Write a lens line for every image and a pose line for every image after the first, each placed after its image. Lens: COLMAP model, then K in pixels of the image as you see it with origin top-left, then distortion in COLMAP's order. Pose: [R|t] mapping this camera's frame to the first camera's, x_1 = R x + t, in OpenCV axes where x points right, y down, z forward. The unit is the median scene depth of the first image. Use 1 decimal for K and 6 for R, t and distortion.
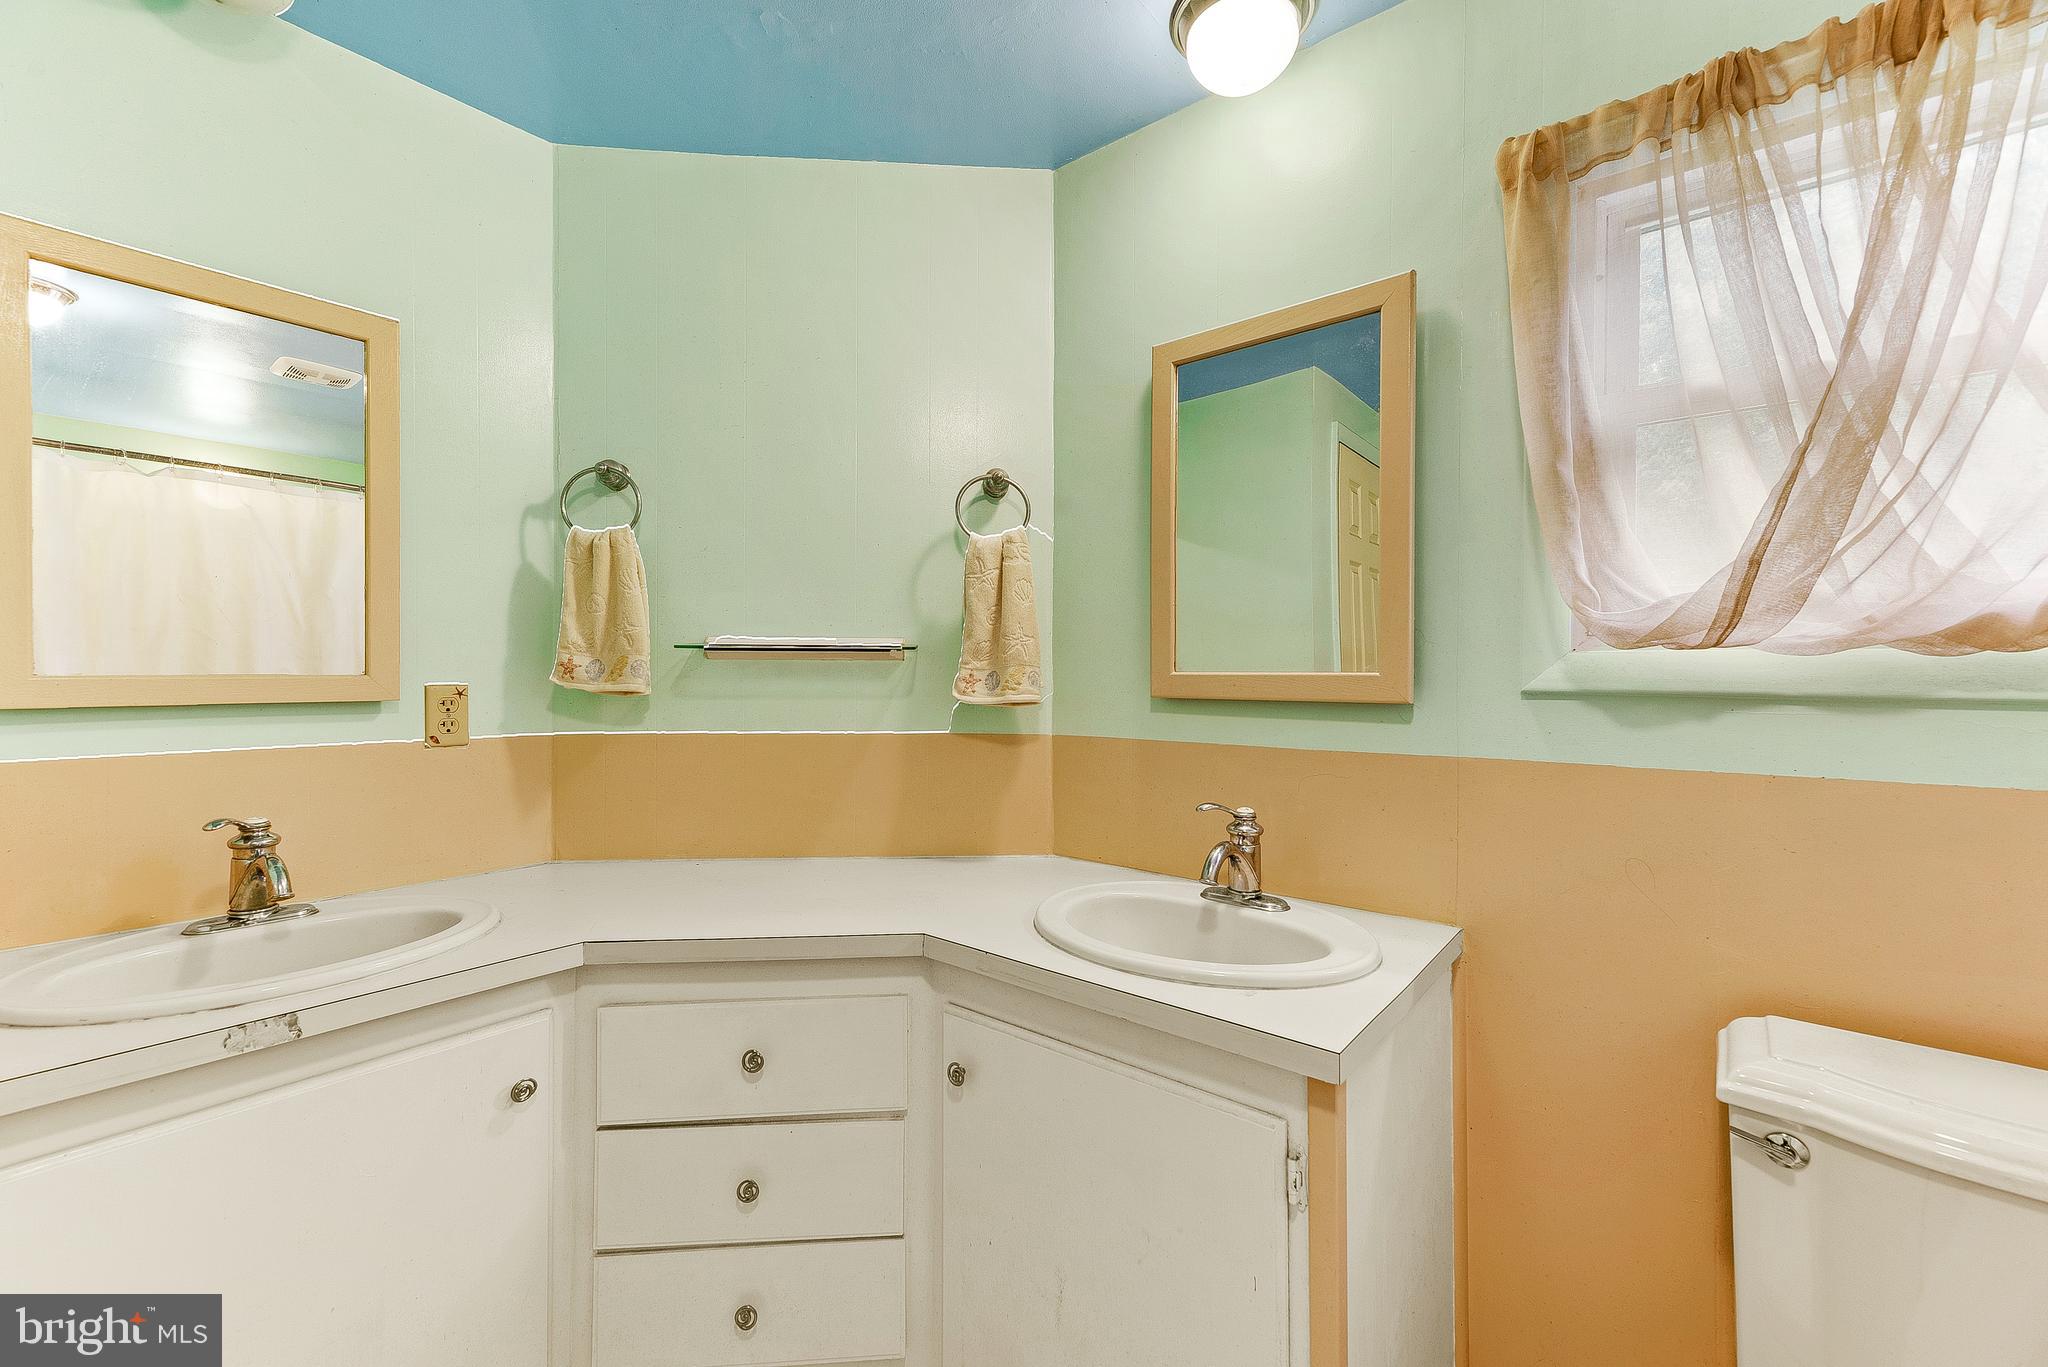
lens RADIAL K [[829.2, 0, 1033.3], [0, 829.2, 674.5], [0, 0, 1]] dist [0.008549, 0.000617]
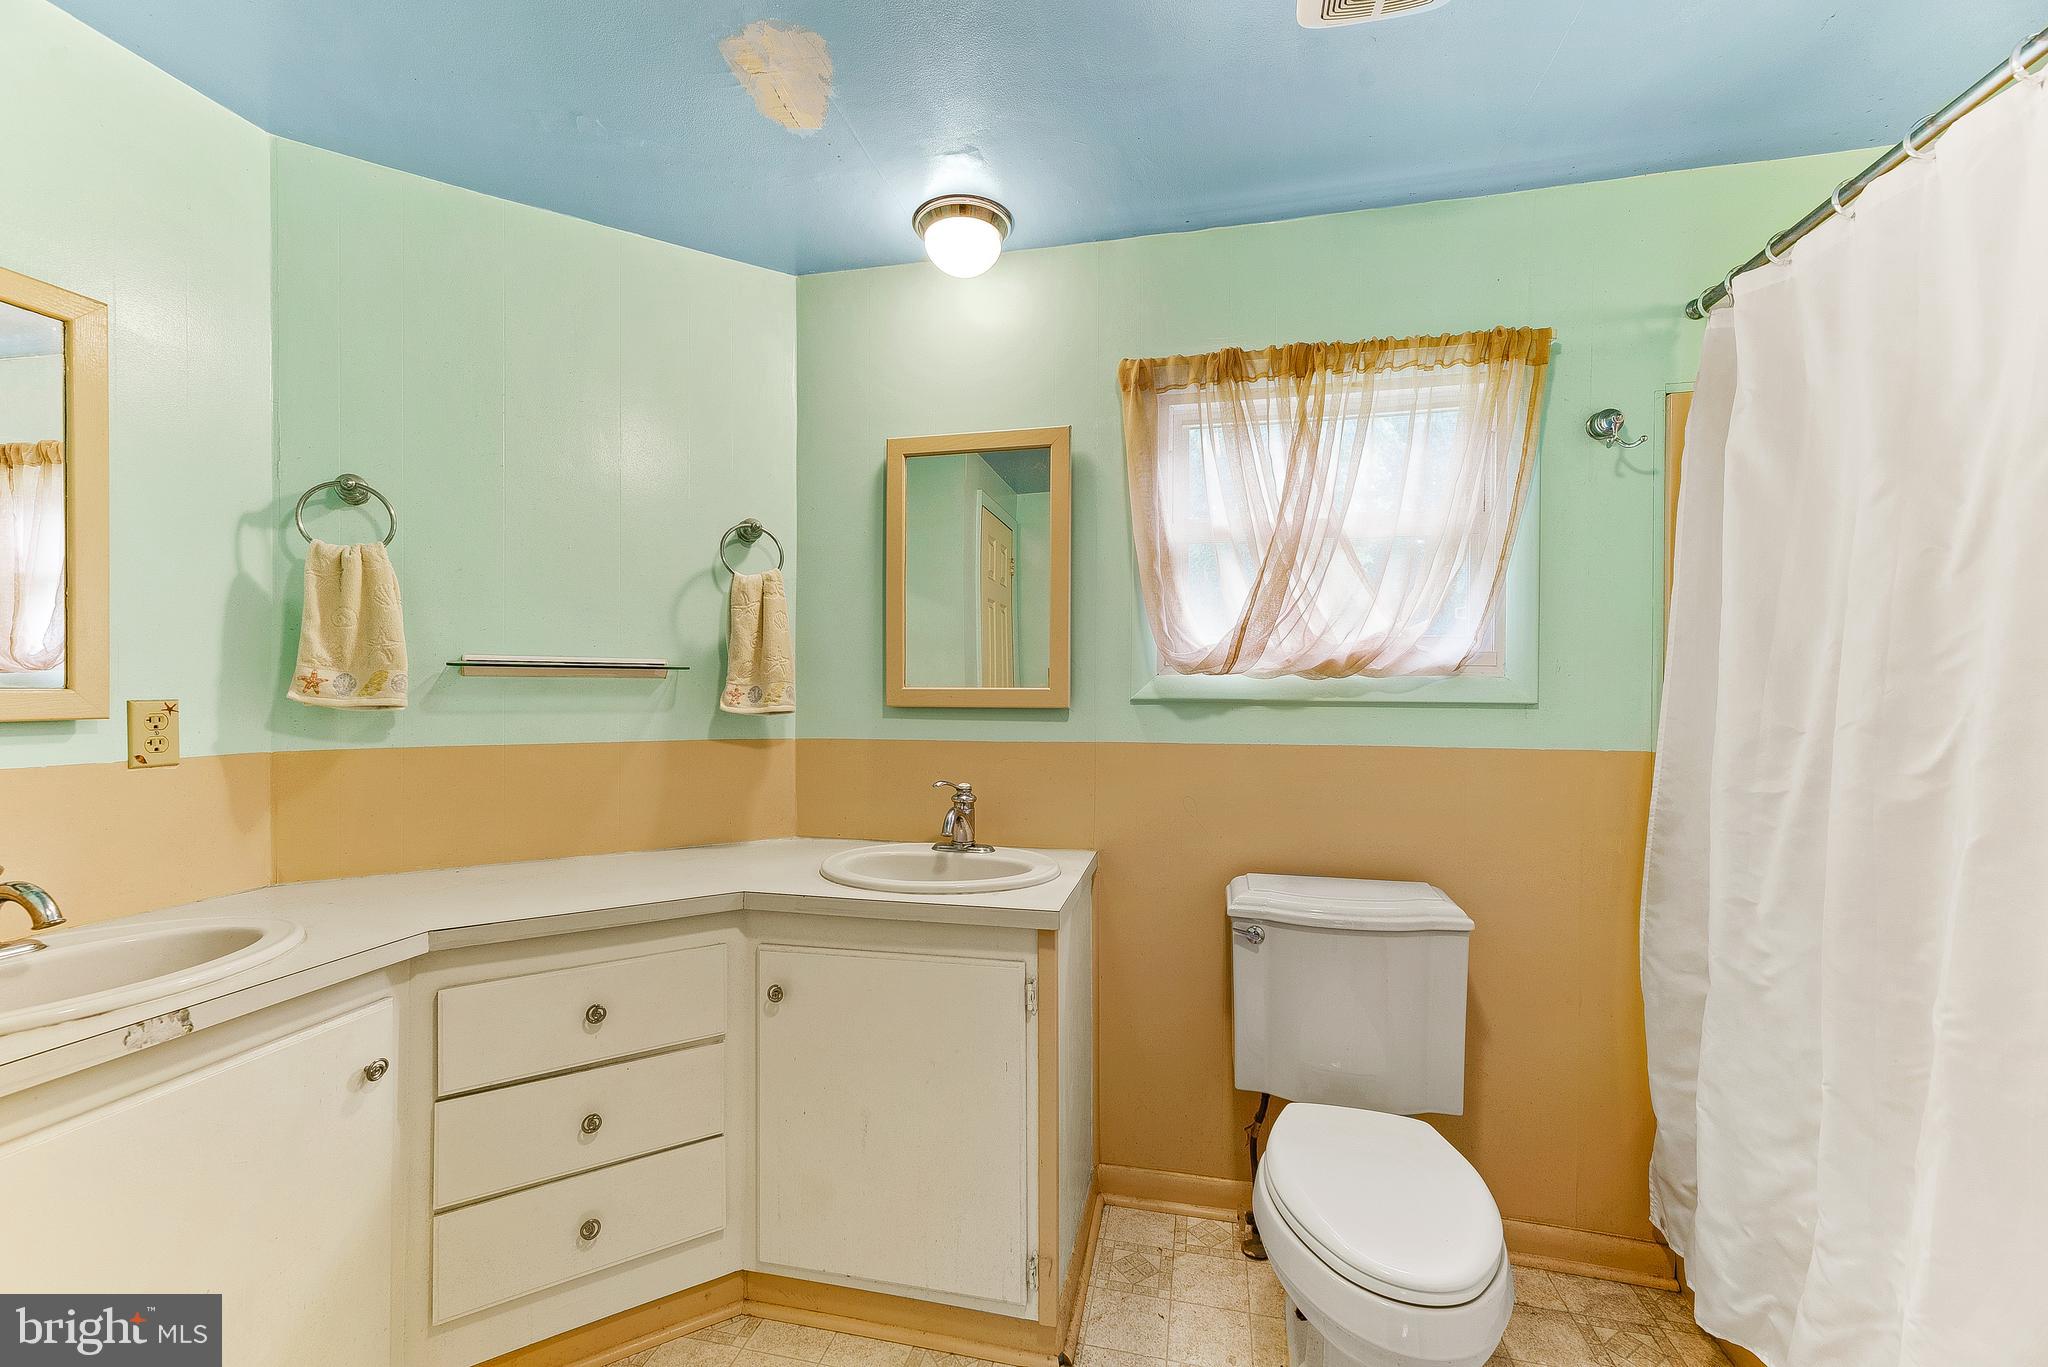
lens RADIAL K [[829.2, 0, 1029.8], [0, 829.2, 693.0], [0, 0, 1]] dist [0.008549, 0.000617]
pose [[0.886764, -0.002347, 0.462217, -0.339206], [0.000272, 0.999990, 0.004556, 0.000226], [-0.462223, -0.003914, 0.886755, -0.345440]]
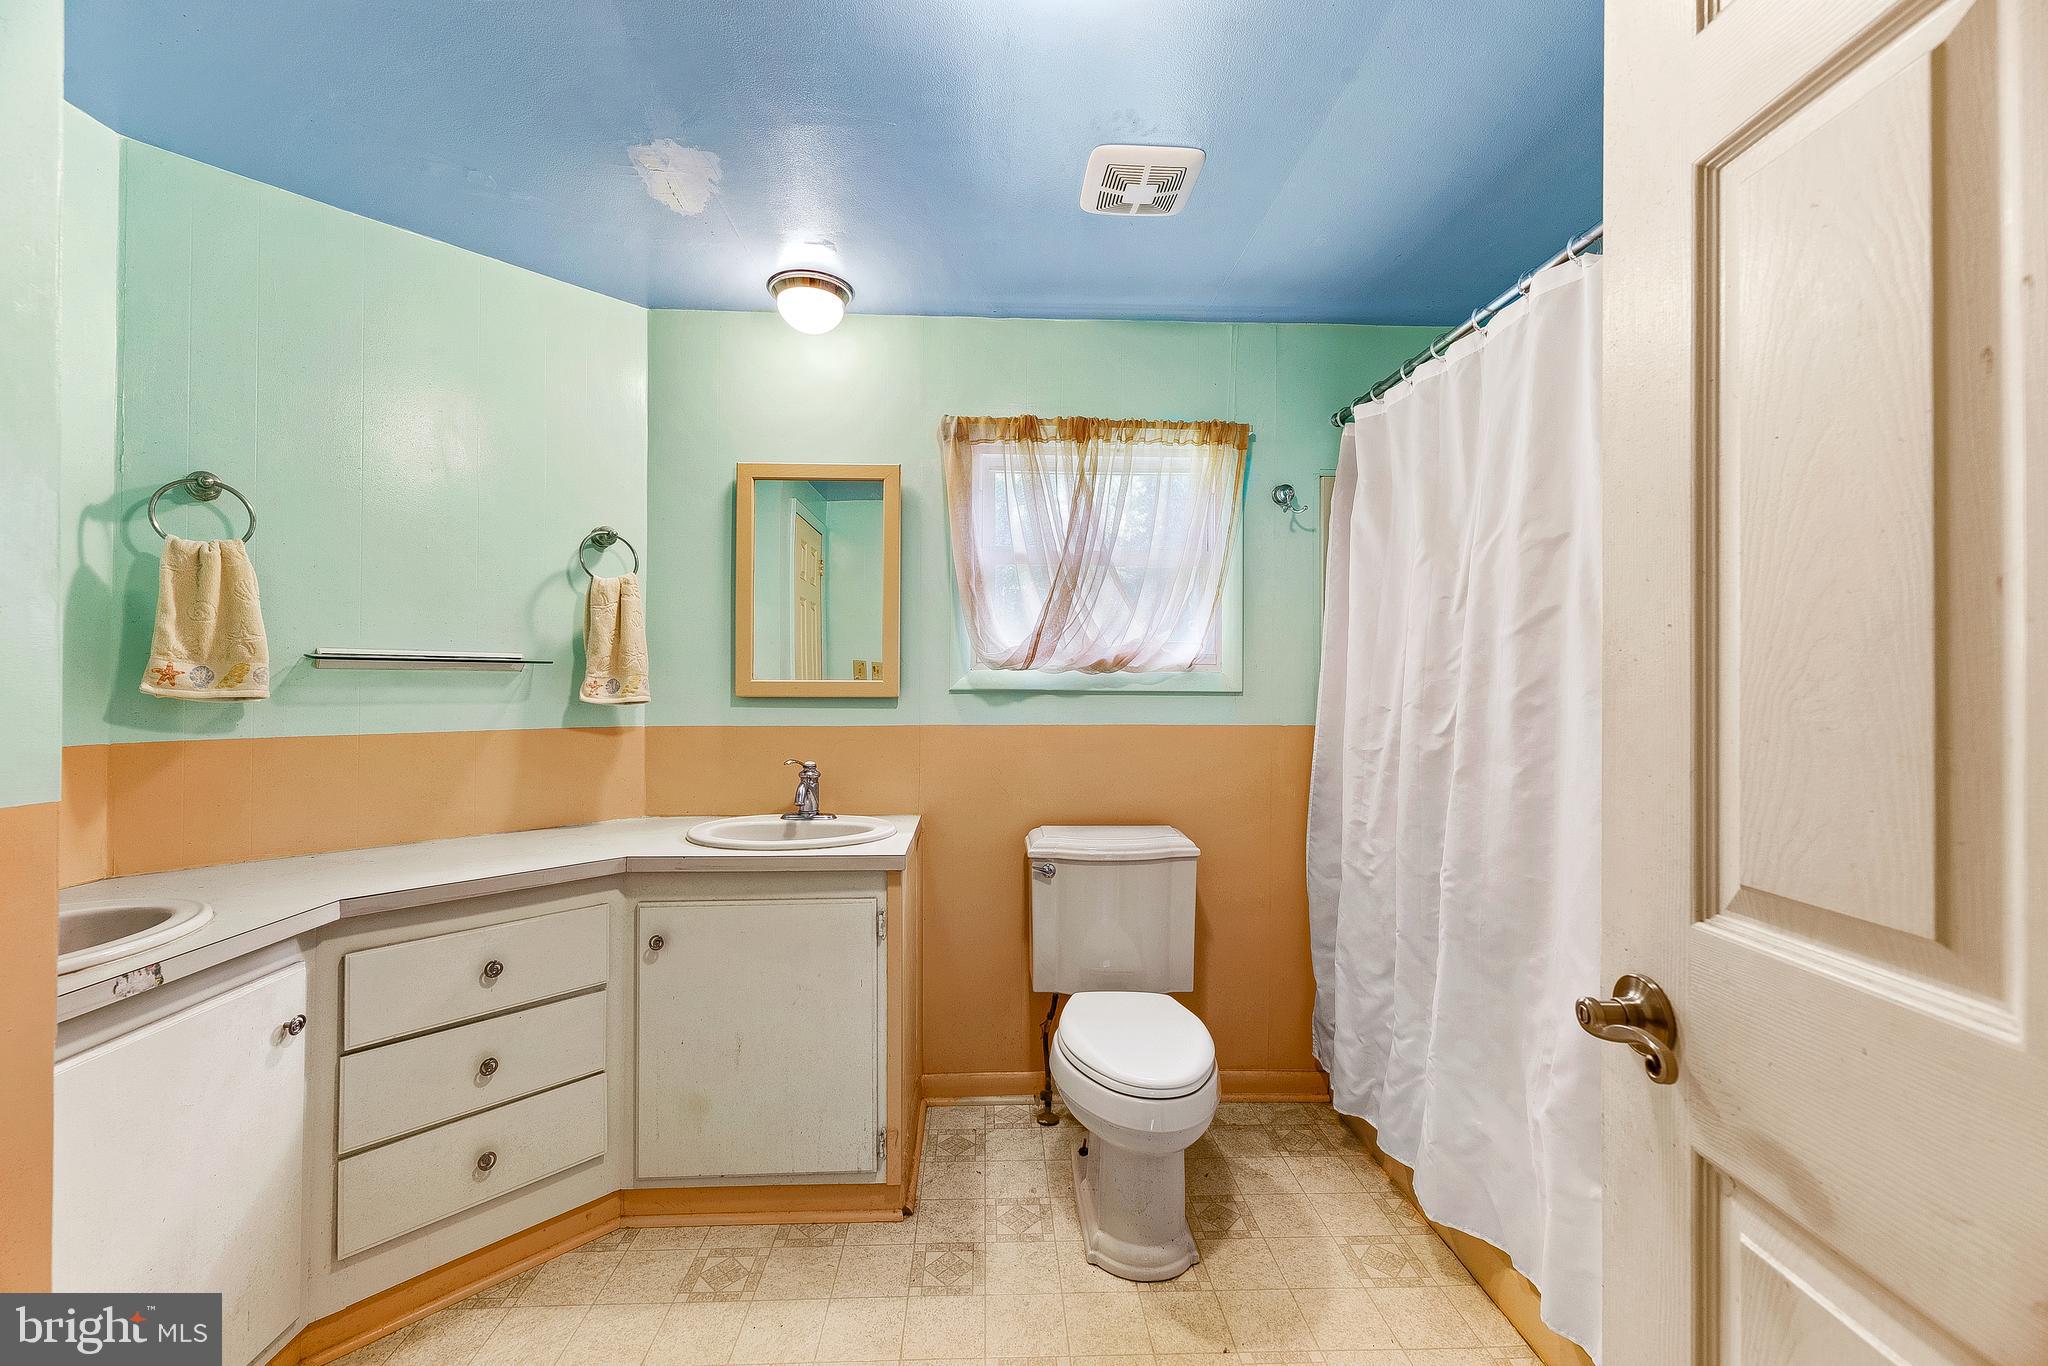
lens RADIAL K [[829.2, 0, 1036.6], [0, 829.2, 675.4], [0, 0, 1]] dist [0.008549, 0.000617]
pose [[0.725608, 0.004972, 0.688090, -0.636448], [-0.000019, 0.999974, -0.007206, -0.000020], [-0.688108, 0.005215, 0.725589, -0.591364]]
